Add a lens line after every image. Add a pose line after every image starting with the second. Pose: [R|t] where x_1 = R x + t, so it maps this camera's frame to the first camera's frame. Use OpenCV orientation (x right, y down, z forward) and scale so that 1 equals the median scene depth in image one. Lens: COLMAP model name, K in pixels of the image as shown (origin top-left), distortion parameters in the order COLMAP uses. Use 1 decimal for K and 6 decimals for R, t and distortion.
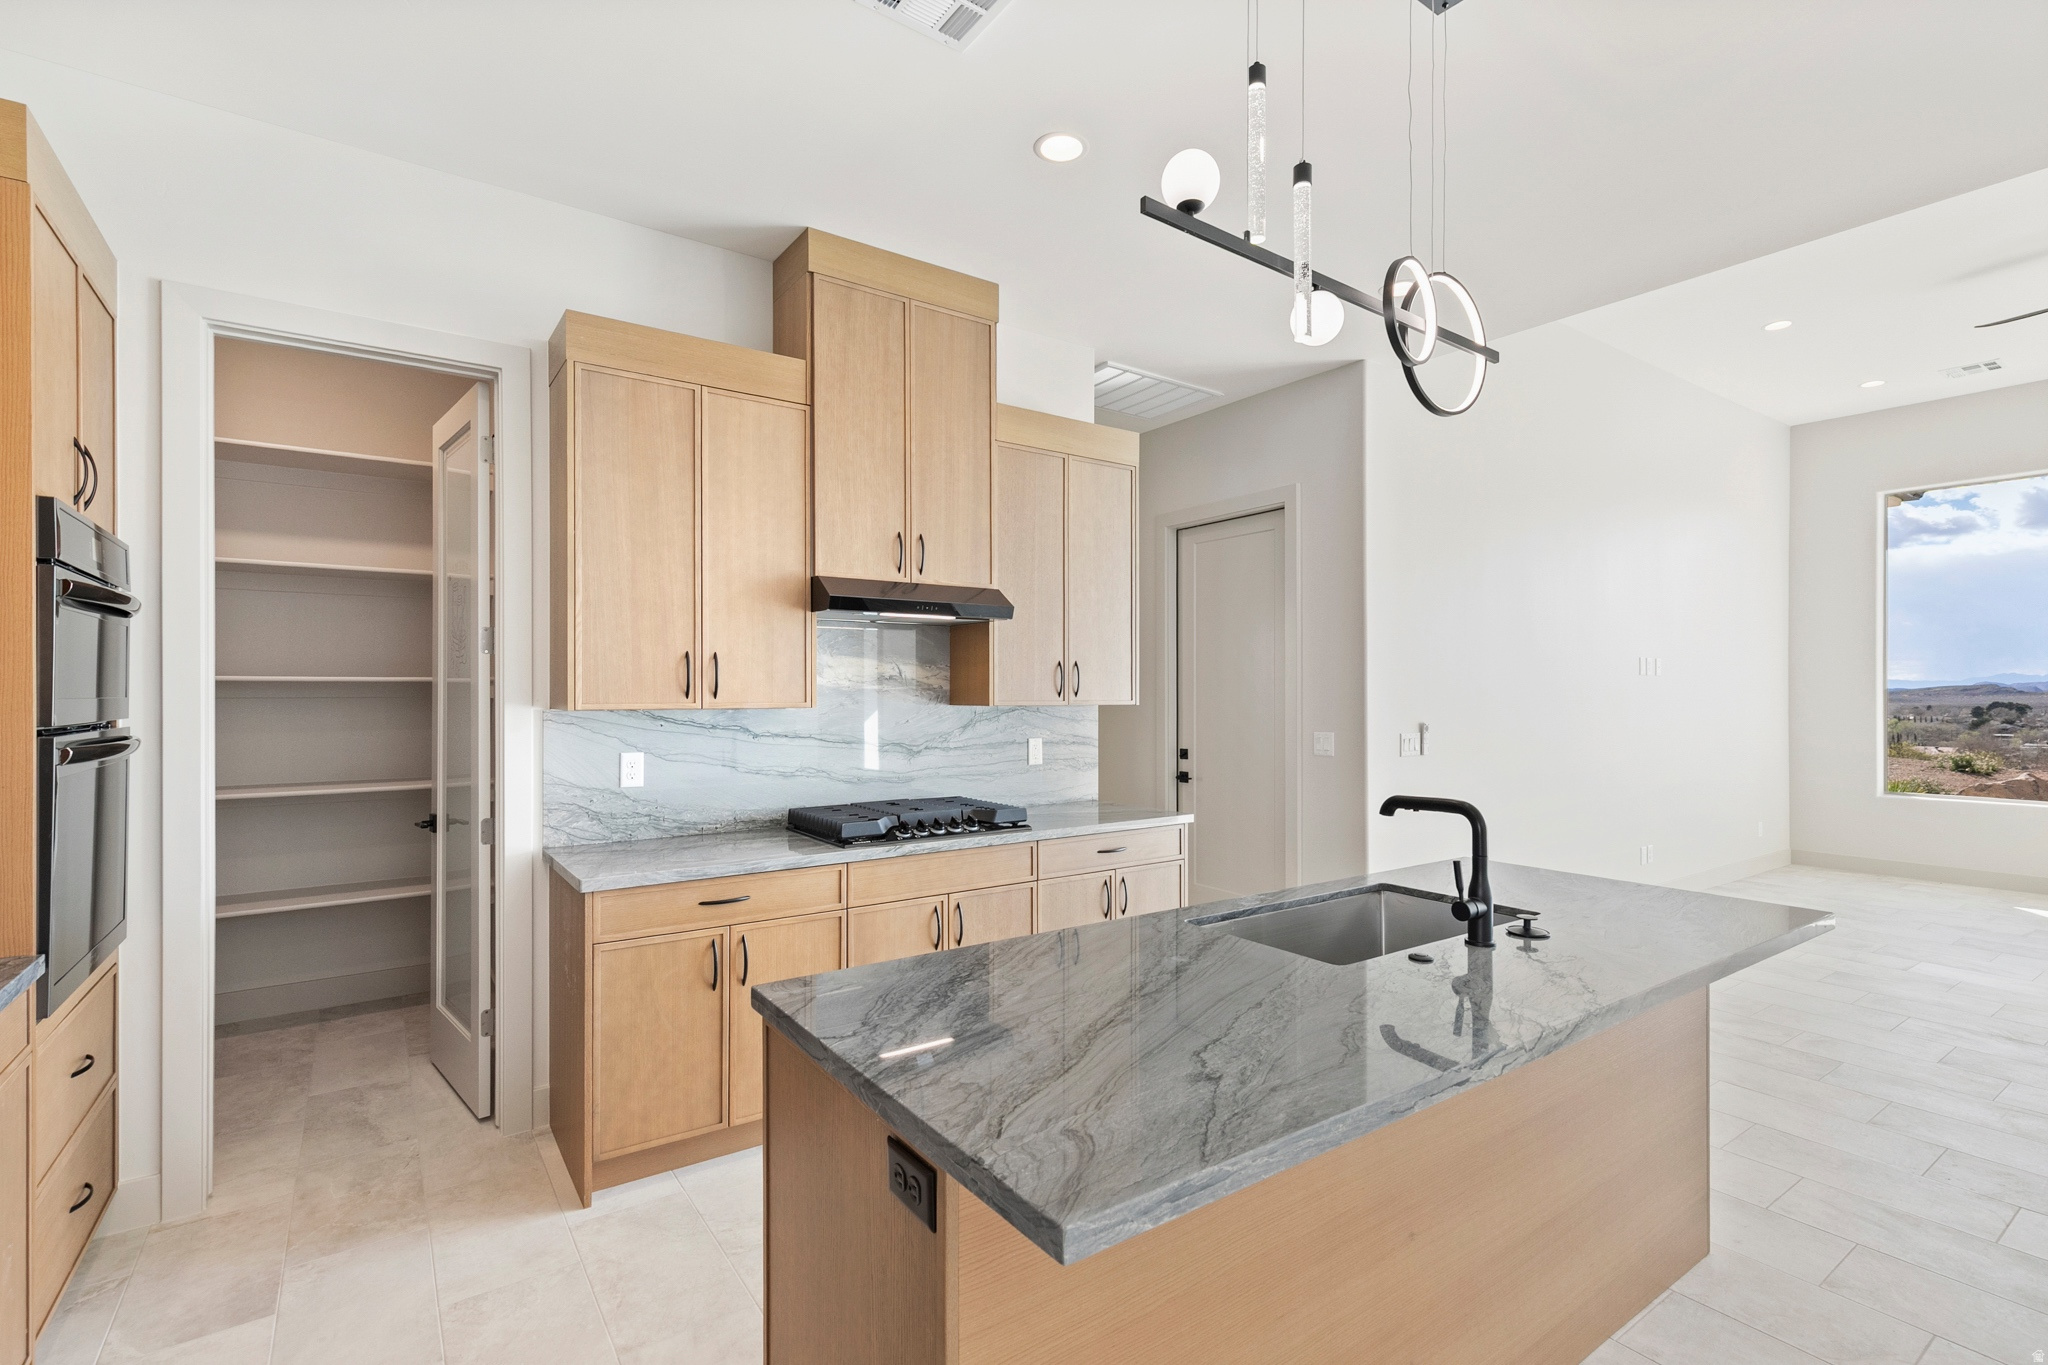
lens RADIAL K [[946.5, 0, 1037.3], [0, 946.5, 690.2], [0, 0, 1]] dist [0.003704, -0.000076]
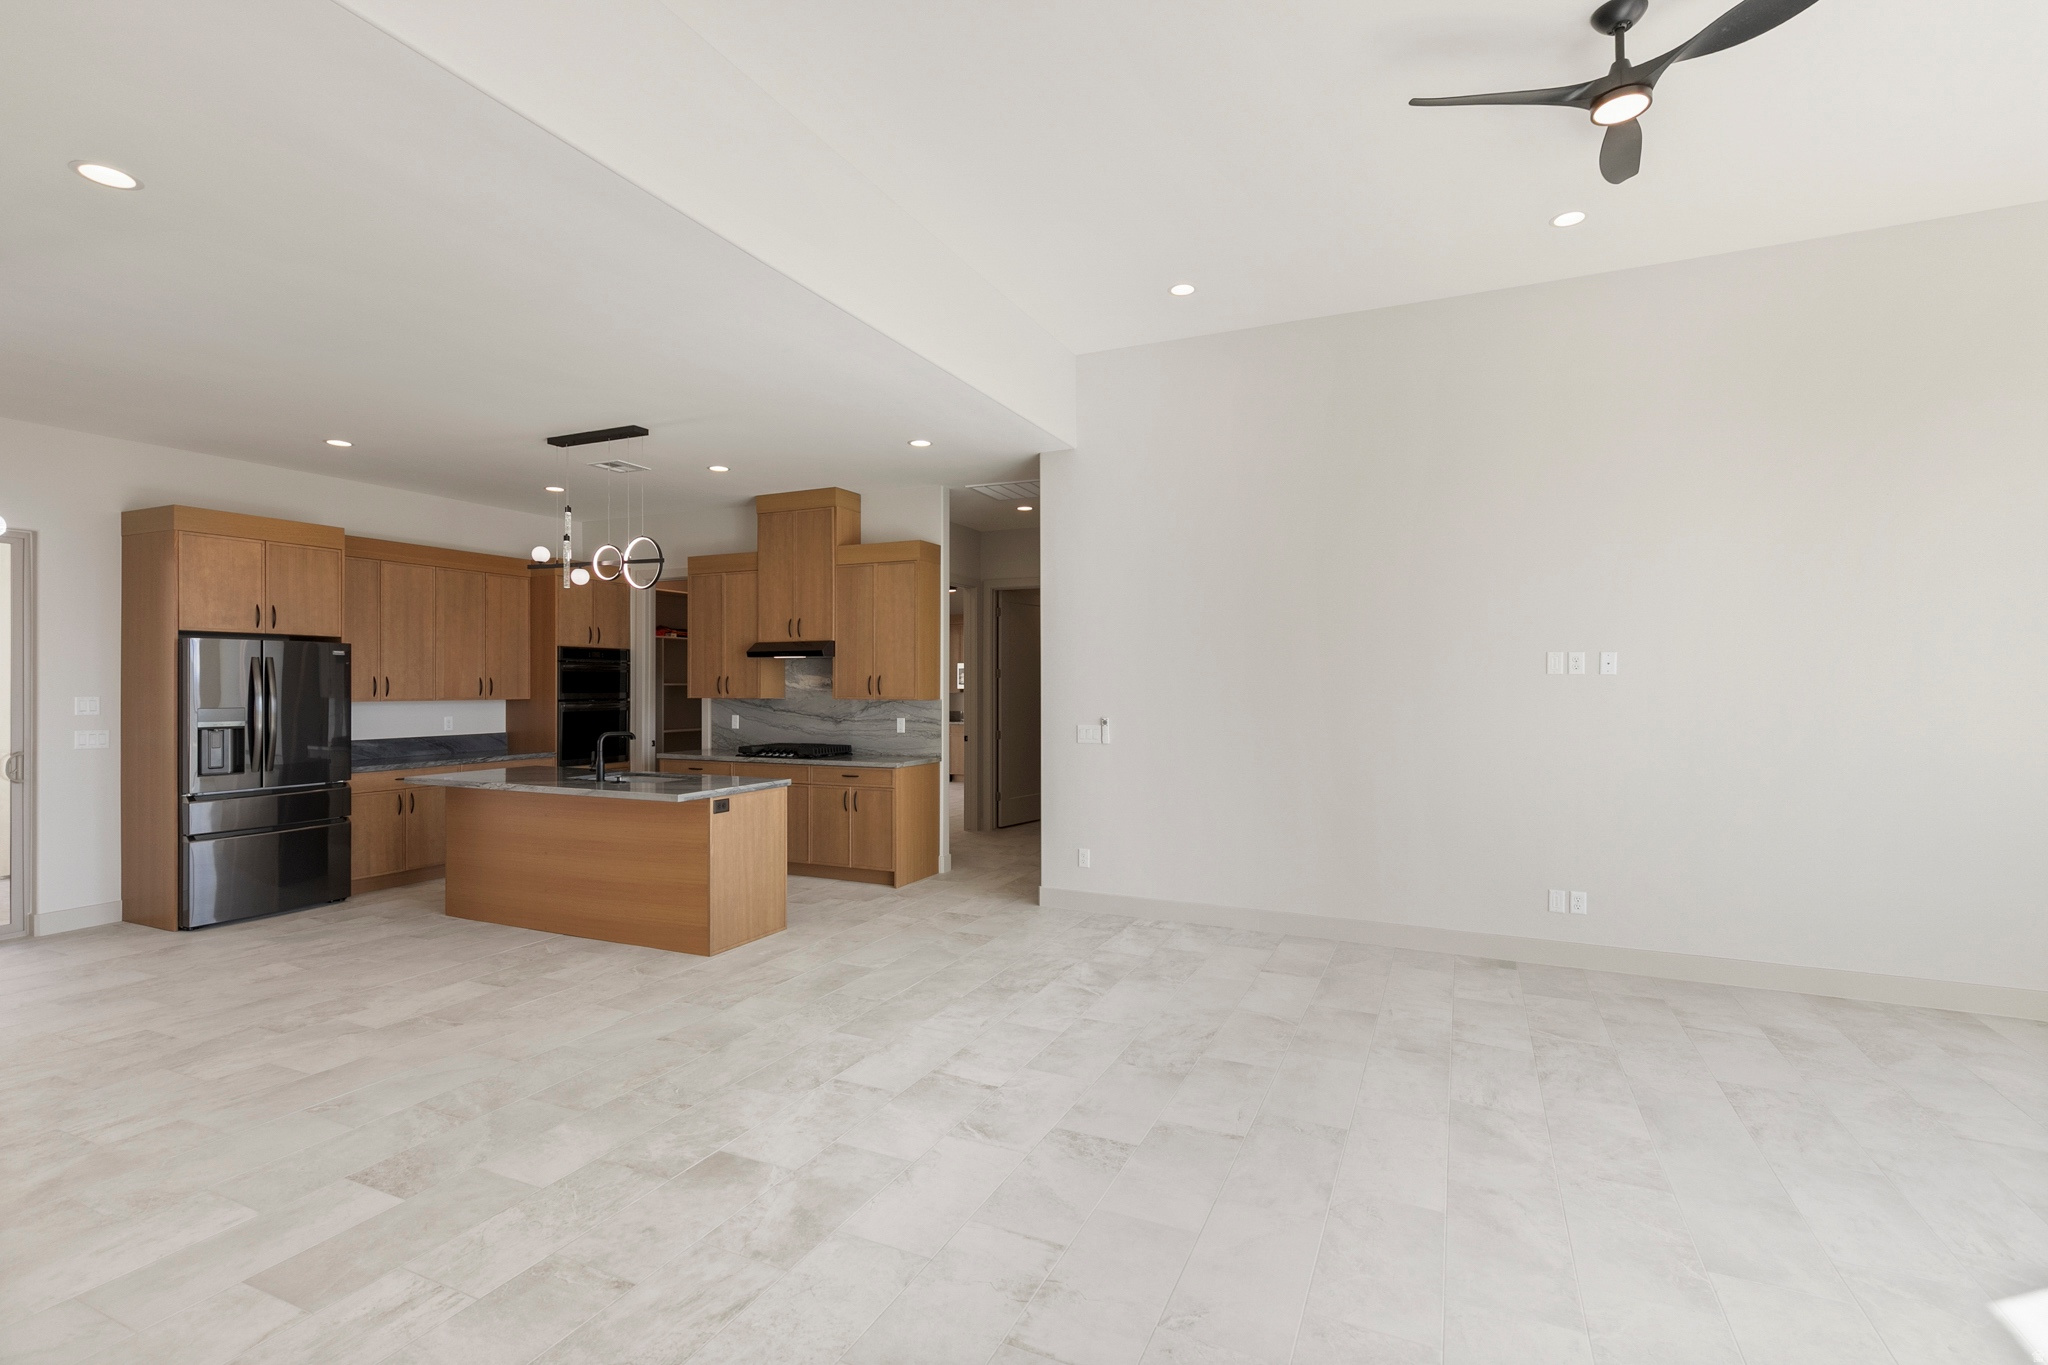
lens RADIAL K [[946.5, 0, 1037.3], [0, 946.5, 690.2], [0, 0, 1]] dist [0.003704, -0.000076]
pose [[0.499302, 0.003623, -0.866420, 2.023464], [0.000259, 0.999991, 0.004331, -0.010978], [0.866428, -0.002387, 0.499297, 0.402714]]
